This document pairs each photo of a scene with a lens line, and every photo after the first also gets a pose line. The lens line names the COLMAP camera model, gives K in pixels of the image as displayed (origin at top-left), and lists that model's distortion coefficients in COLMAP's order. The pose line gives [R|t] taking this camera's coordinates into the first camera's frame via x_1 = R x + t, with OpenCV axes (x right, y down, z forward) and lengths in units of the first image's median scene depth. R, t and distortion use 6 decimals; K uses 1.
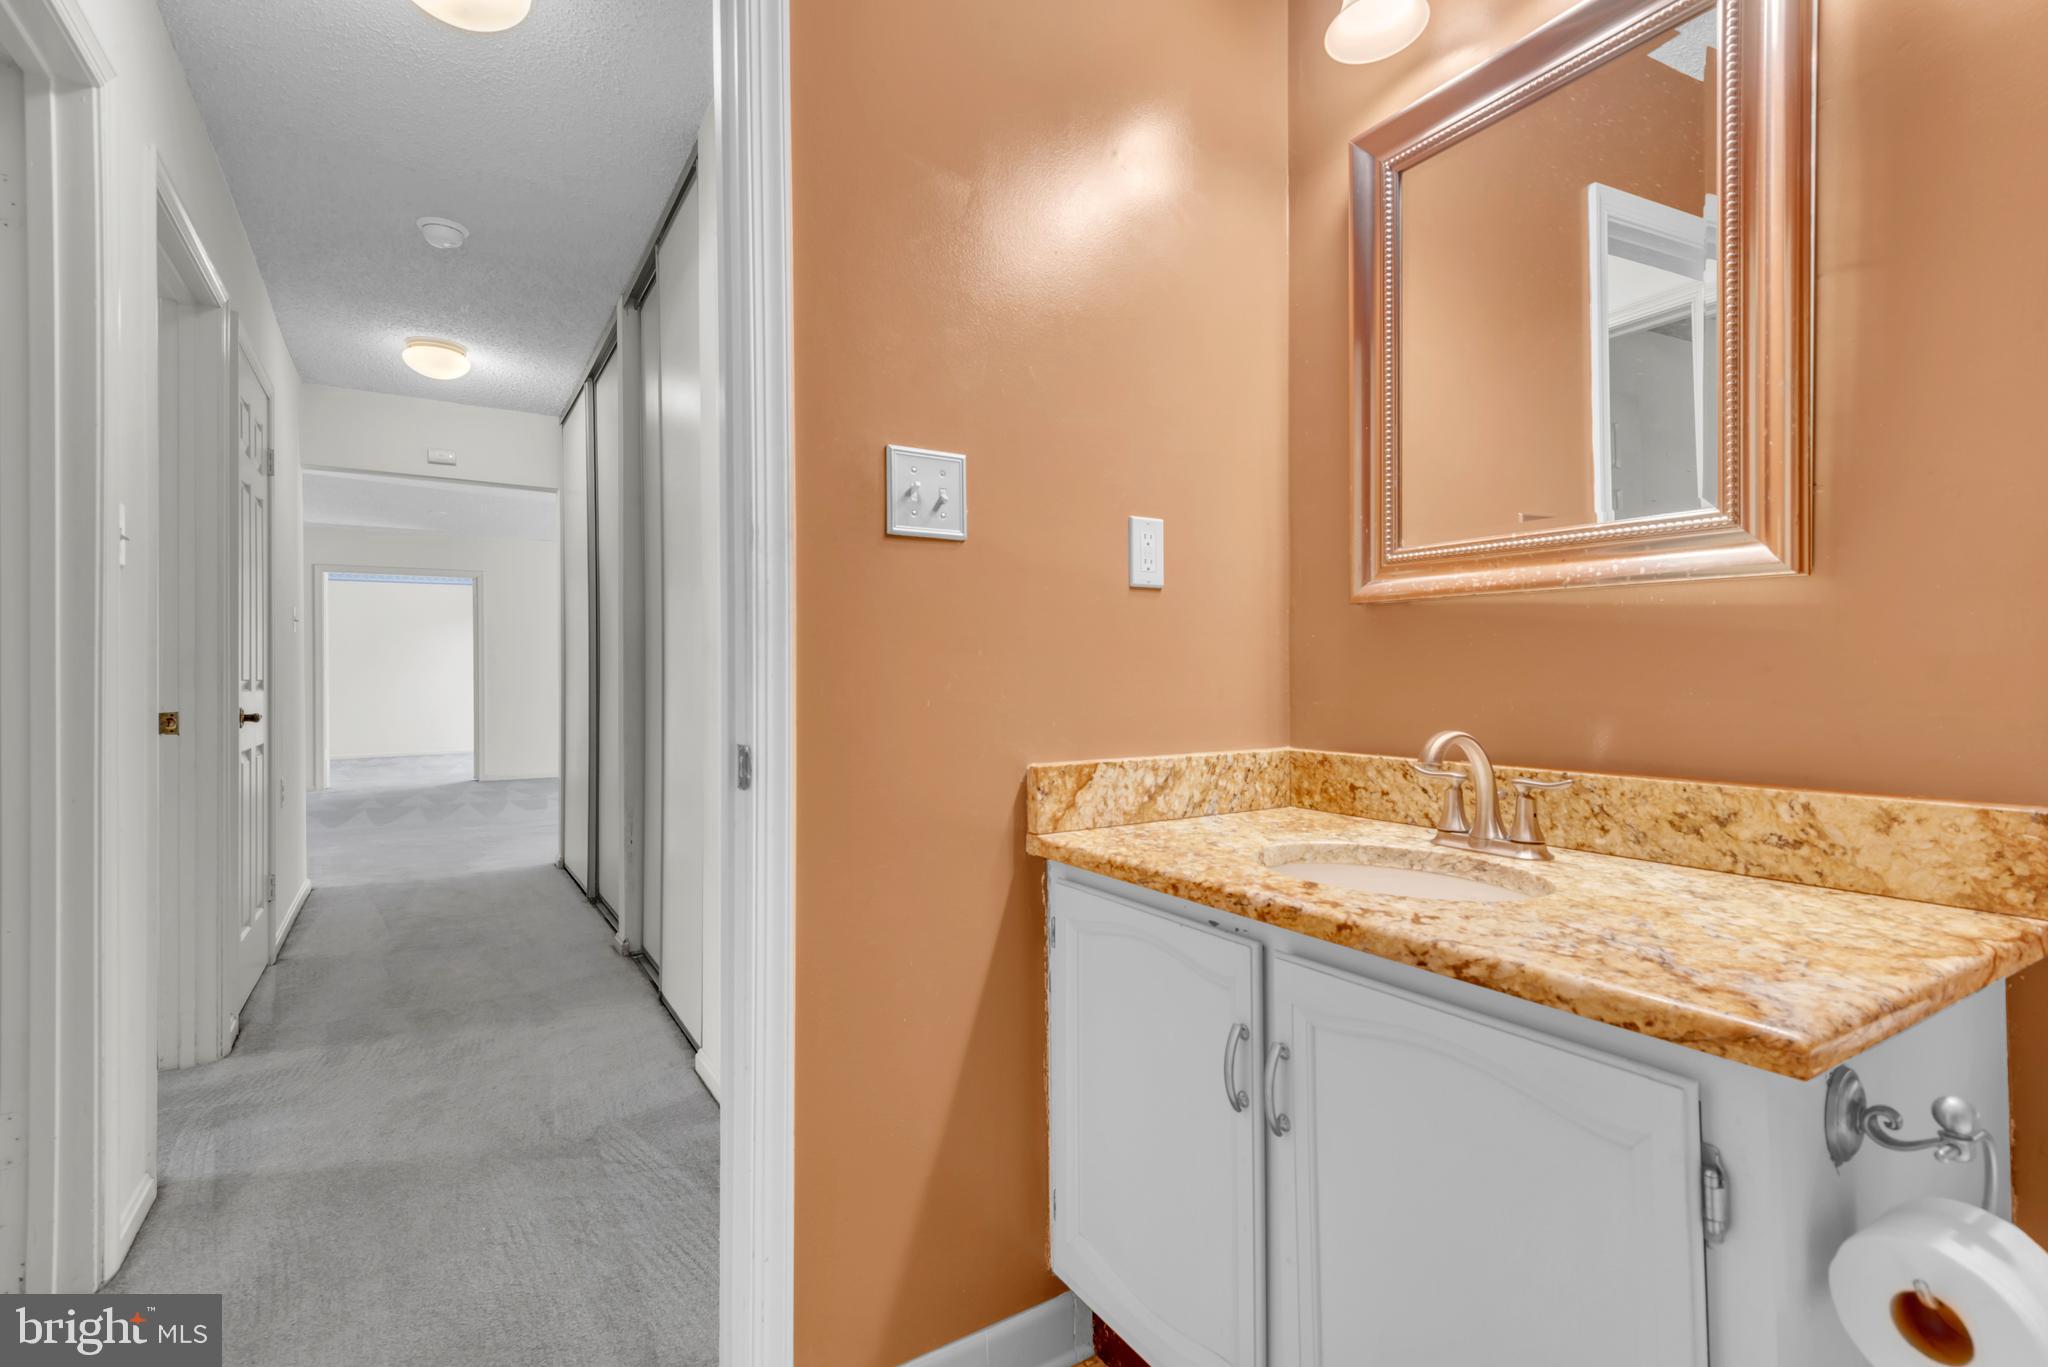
lens RADIAL K [[956.9, 0, 1032.1], [0, 956.9, 676.2], [0, 0, 1]] dist [0.007383, -0.006145]
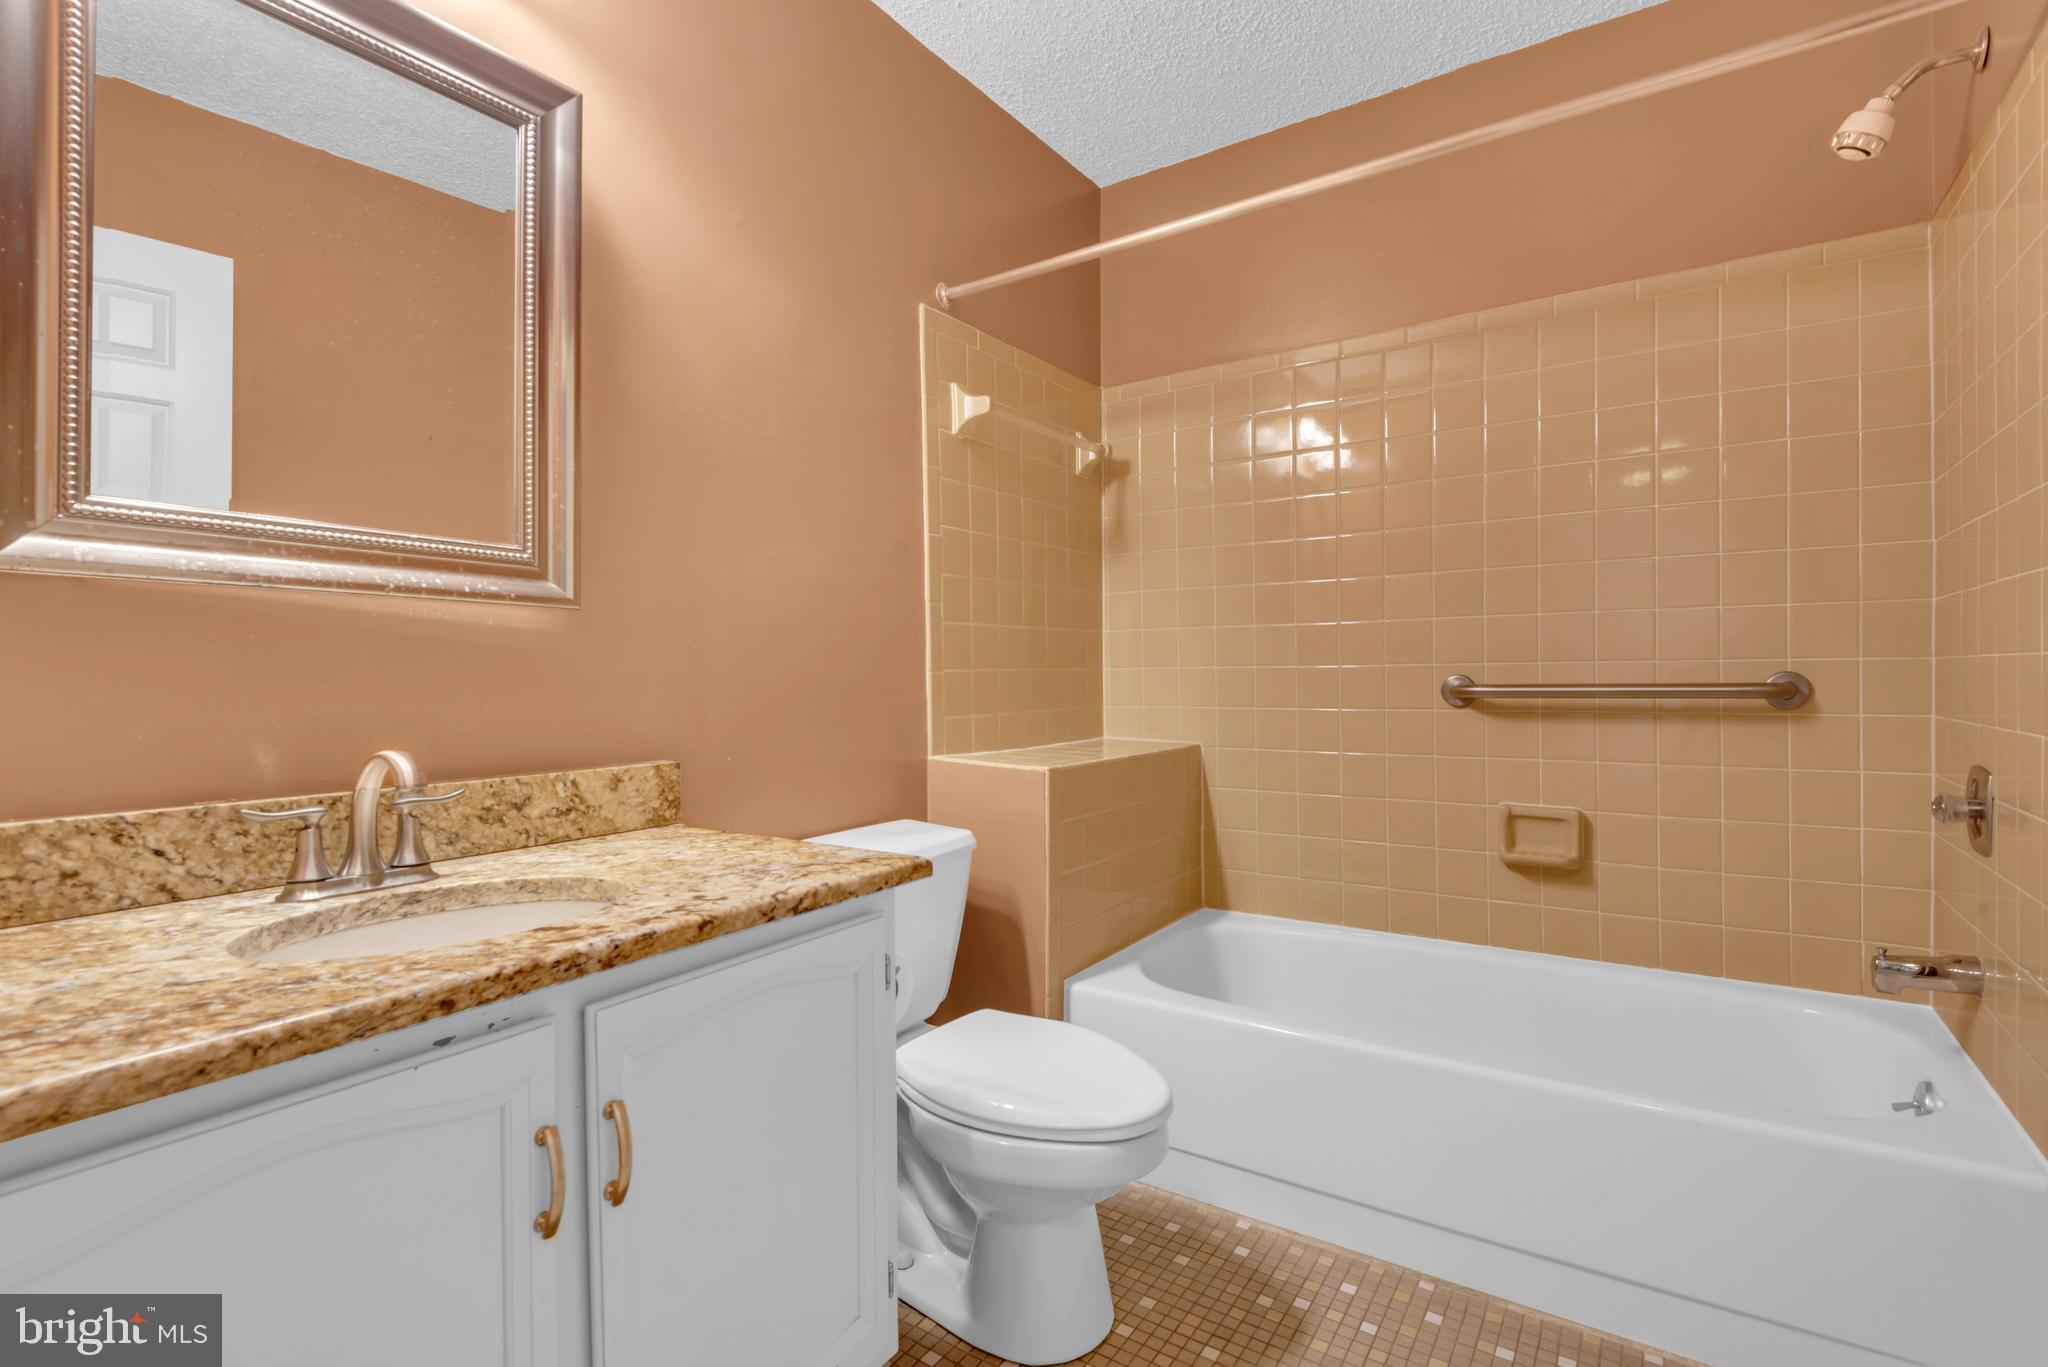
lens RADIAL K [[956.9, 0, 1029.8], [0, 956.9, 677.8], [0, 0, 1]] dist [0.007383, -0.006145]
pose [[-0.423322, 0.005014, 0.905965, -0.649438], [0.009346, 0.999956, -0.001167, -0.002877], [-0.905931, 0.007973, -0.423350, 0.935124]]
